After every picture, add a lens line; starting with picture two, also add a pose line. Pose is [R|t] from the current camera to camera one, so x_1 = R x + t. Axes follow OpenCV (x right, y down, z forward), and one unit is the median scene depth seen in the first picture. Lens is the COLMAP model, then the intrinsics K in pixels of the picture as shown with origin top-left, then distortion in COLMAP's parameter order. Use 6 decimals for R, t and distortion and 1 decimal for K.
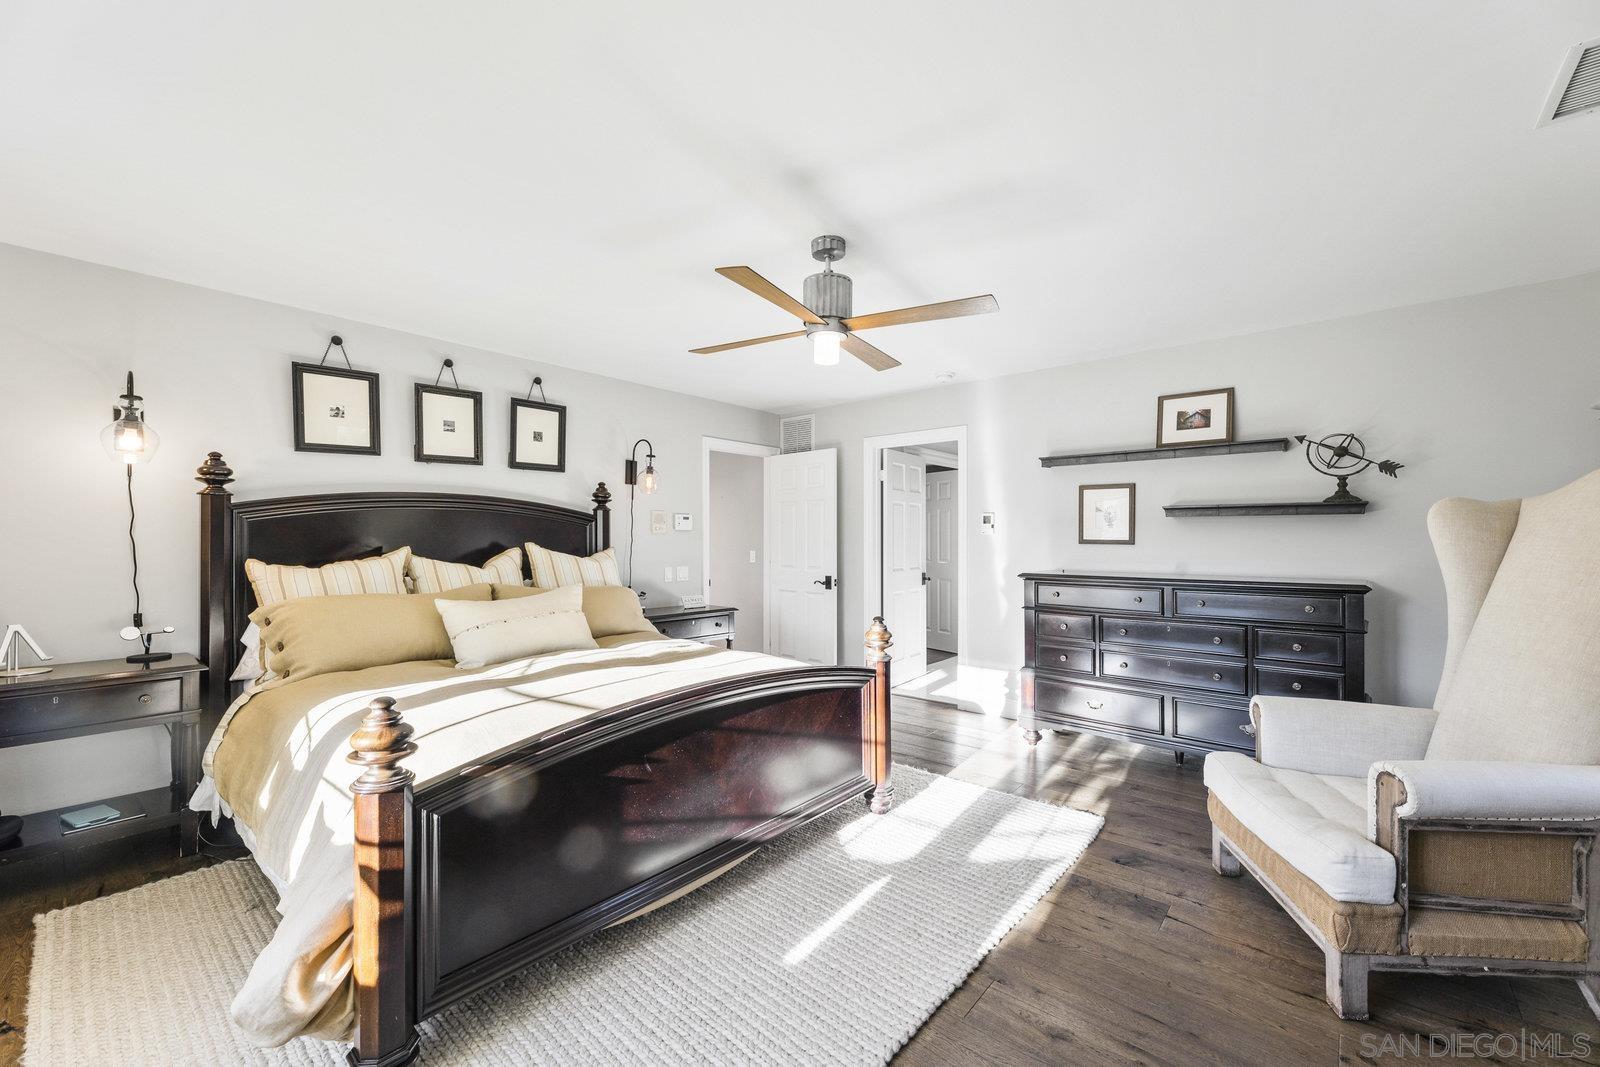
lens RADIAL K [[643.0, 0, 801.8], [0, 643.0, 540.4], [0, 0, 1]] dist [0.001935, 0.000052]
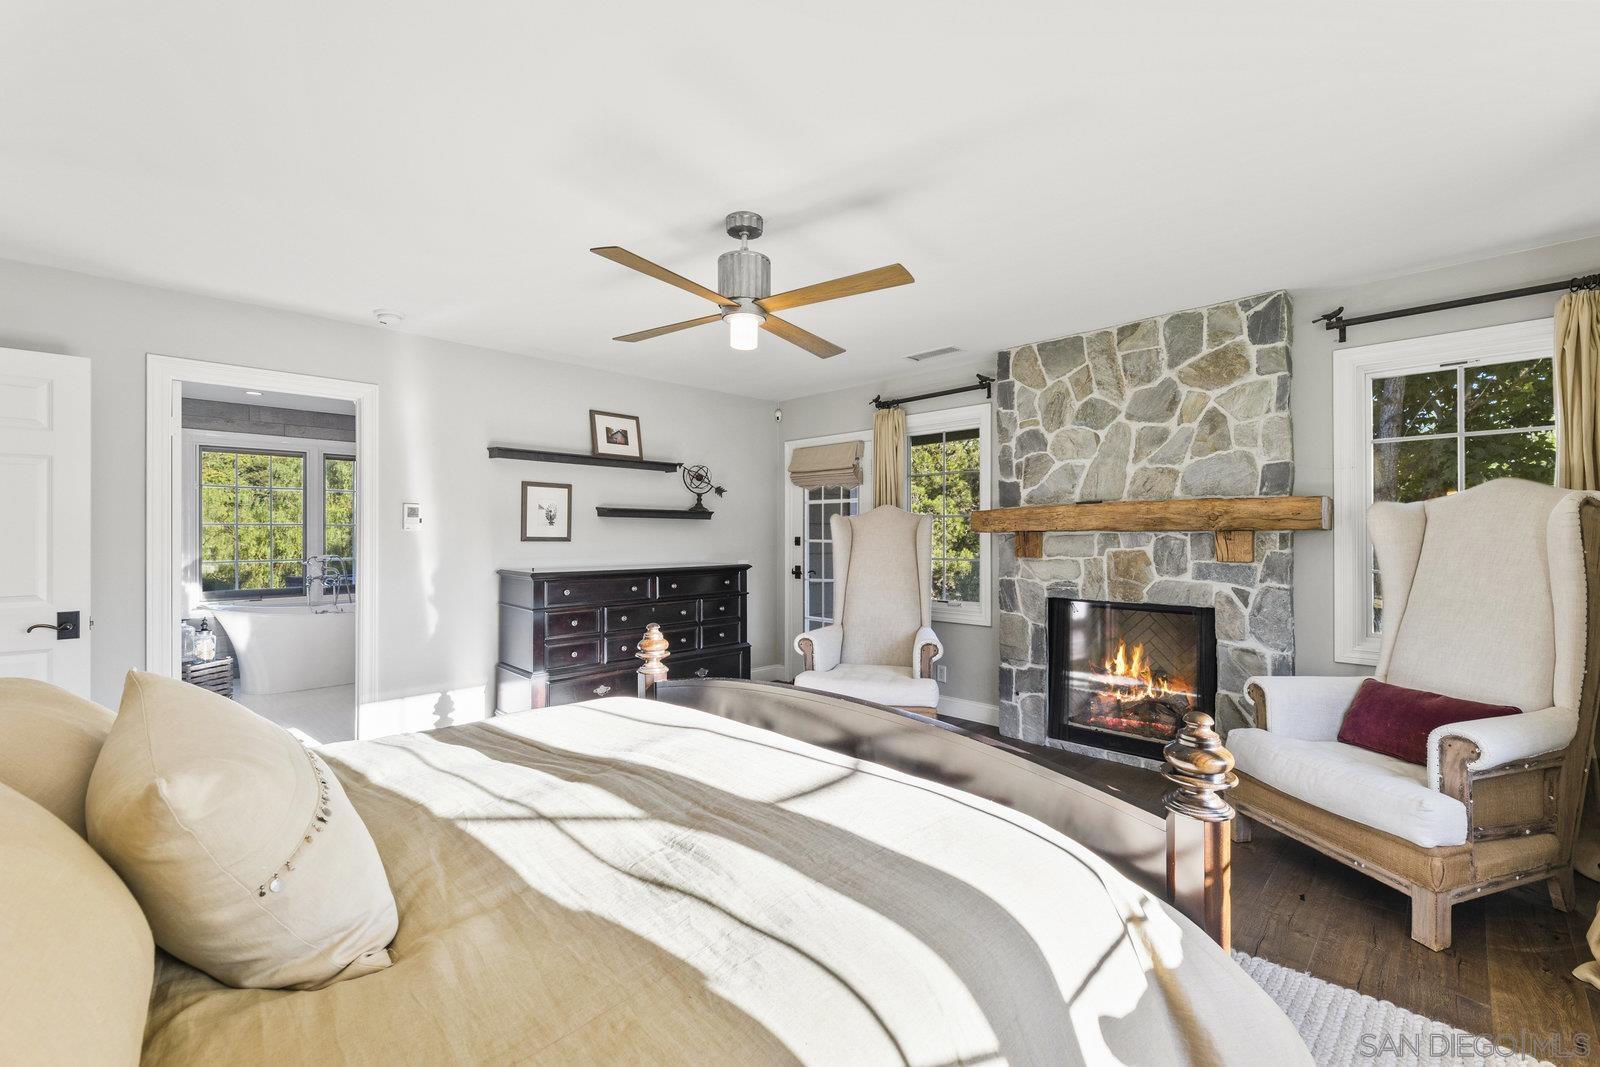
lens RADIAL K [[692.7, 0, 800.0], [0, 692.7, 533.5], [0, 0, 1]] dist [-0.001169, -0.000332]
pose [[0.054093, 0.005314, 0.998522, -0.670635], [0.008407, 0.999948, -0.005777, 0.003568], [-0.998501, 0.008707, 0.054046, 0.597934]]
